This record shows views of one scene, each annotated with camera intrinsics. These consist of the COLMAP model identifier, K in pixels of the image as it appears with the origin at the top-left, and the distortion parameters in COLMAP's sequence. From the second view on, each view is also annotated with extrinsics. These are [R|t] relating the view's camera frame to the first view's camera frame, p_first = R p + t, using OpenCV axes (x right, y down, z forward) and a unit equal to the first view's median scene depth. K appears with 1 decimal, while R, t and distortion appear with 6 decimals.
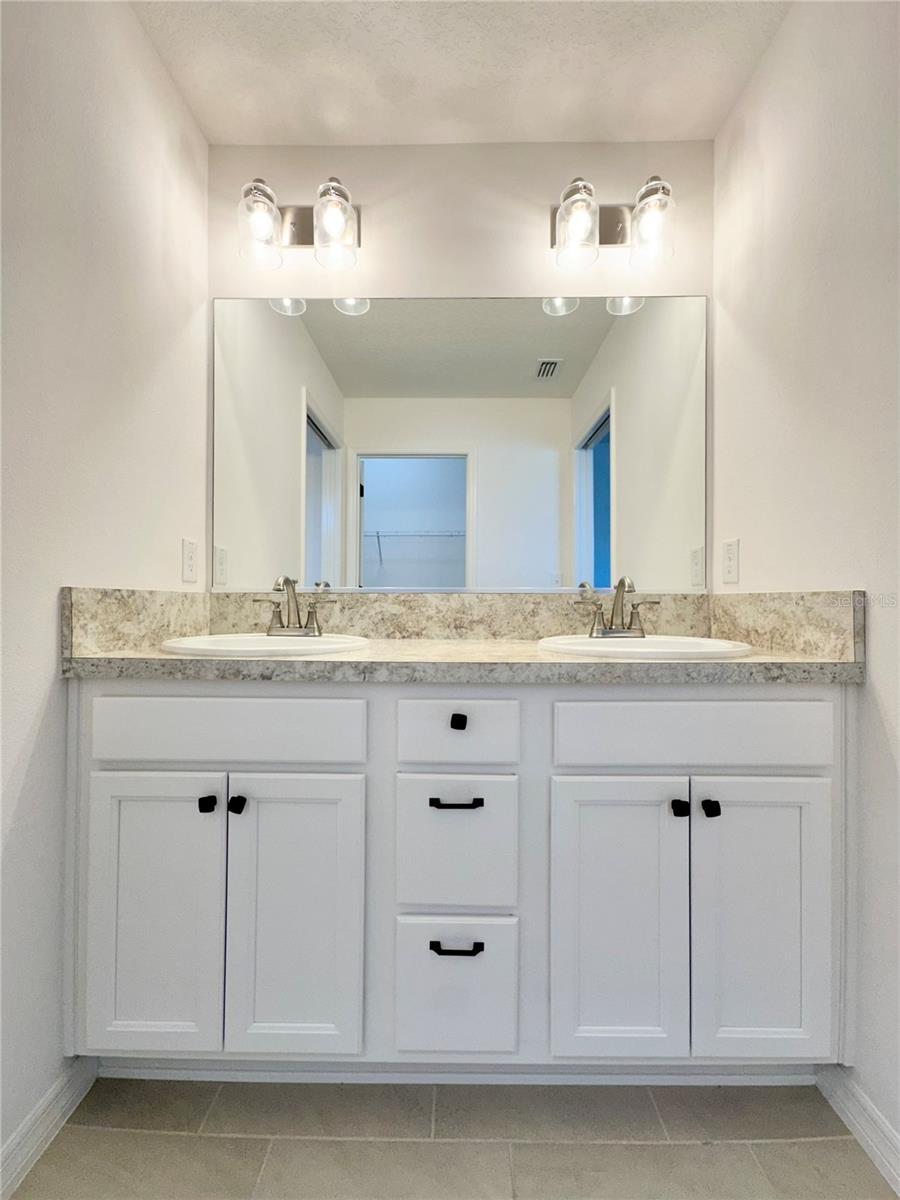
lens RADIAL K [[480.9, 0, 450.0], [0, 480.9, 600.0], [0, 0, 1]] dist [-0.002788, 0.000709]
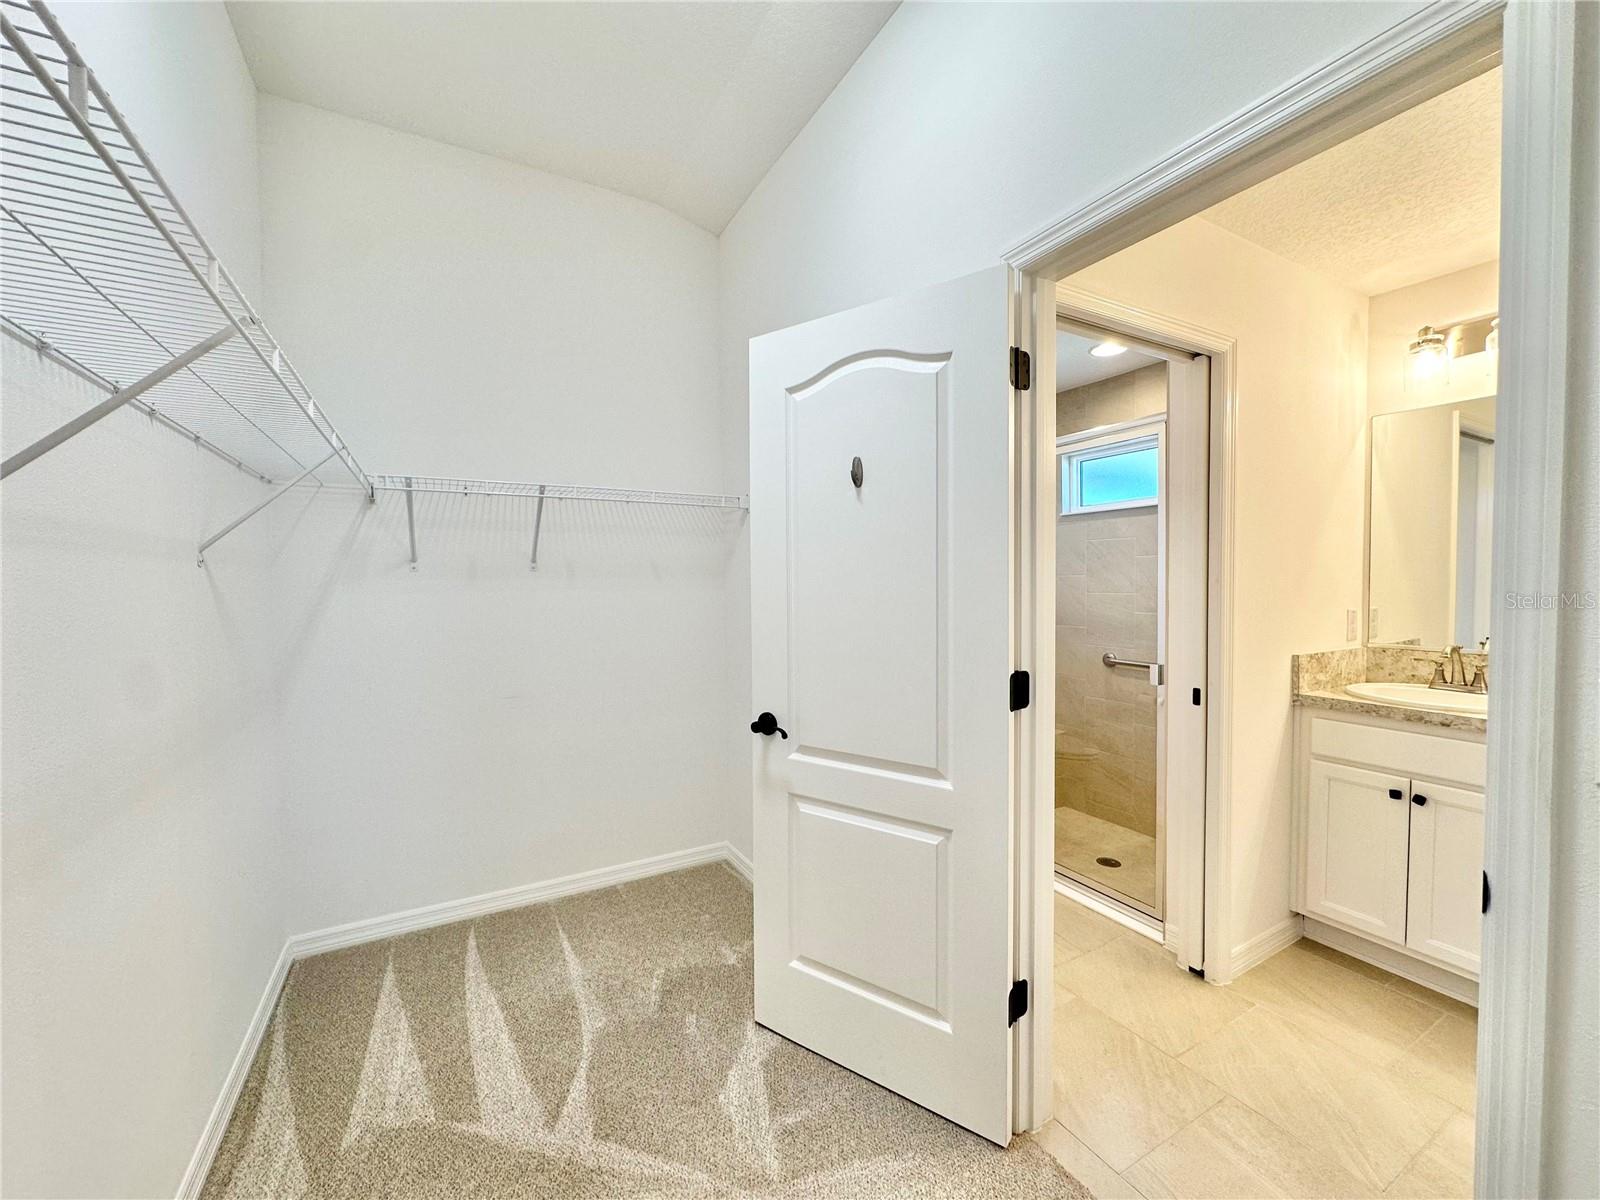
lens RADIAL K [[653.3, 0, 800.0], [0, 653.3, 600.0], [0, 0, 1]] dist [-0.001175, 0.000308]
pose [[0.495287, 0.017250, -0.868558, 0.334454], [0.011988, 0.999572, 0.026688, -0.261913], [0.868647, -0.023631, 0.494868, -1.496786]]
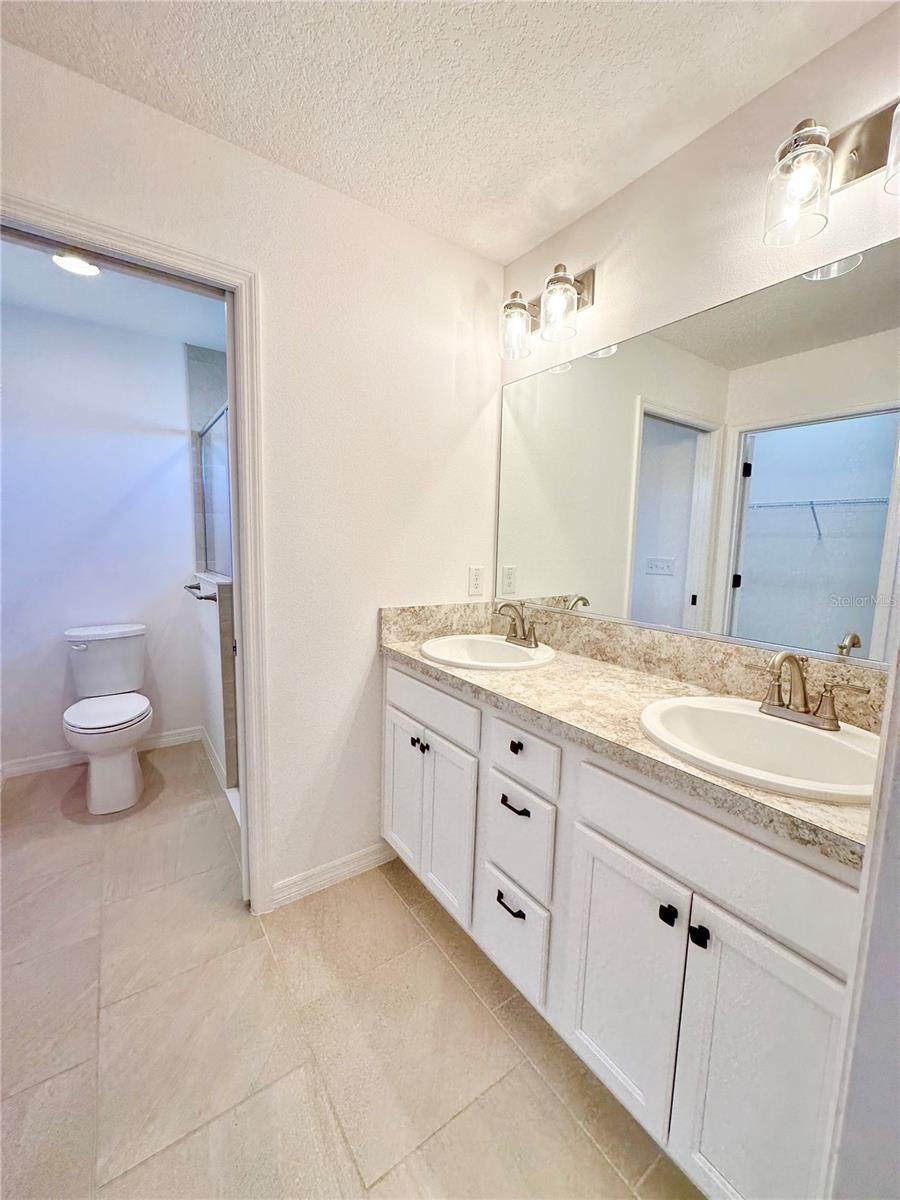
lens RADIAL K [[470.4, 0, 461.7], [0, 470.4, 600.0], [0, 0, 1]] dist [-0.006672, -0.000073]
pose [[0.596747, 0.108285, -0.795089, 0.725557], [-0.024856, 0.992872, 0.116567, -0.233520], [0.802044, -0.049798, 0.595185, 0.112775]]
